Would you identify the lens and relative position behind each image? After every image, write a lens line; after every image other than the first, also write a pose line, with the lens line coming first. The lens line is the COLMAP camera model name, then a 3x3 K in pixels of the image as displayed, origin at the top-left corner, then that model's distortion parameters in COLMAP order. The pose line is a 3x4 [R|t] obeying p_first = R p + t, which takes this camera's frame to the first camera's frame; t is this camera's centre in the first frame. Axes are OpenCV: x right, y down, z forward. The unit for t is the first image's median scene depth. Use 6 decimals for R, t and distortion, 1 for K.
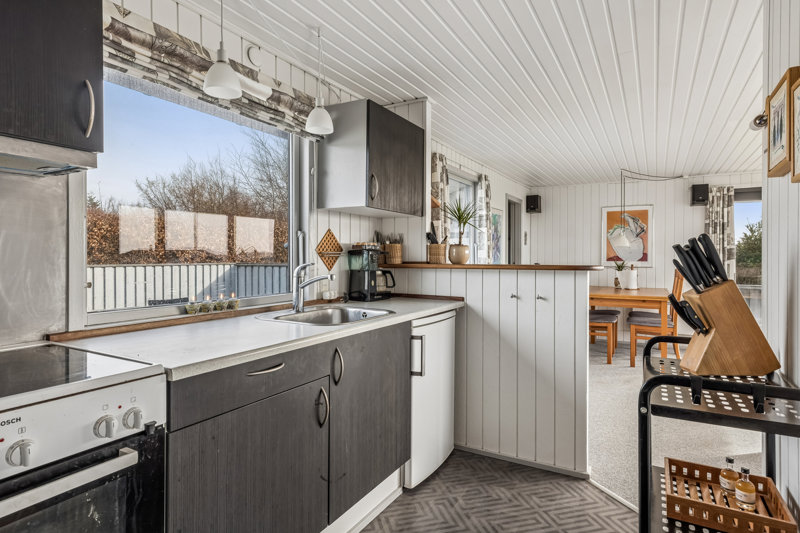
lens RADIAL K [[445.5, 0, 400.1], [0, 445.5, 263.6], [0, 0, 1]] dist [0.007493, 0.005012]
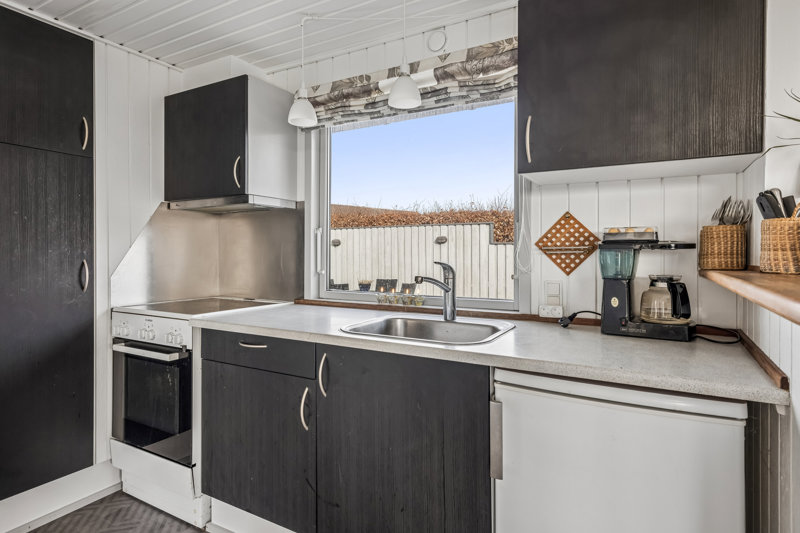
lens RADIAL K [[445.5, 0, 404.2], [0, 445.5, 252.8], [0, 0, 1]] dist [0.007493, 0.005012]
pose [[-0.001499, 0.000661, -0.999999, 0.627749], [-0.014409, 0.999896, 0.000683, -0.016510], [0.999895, 0.014410, -0.001489, 0.951514]]
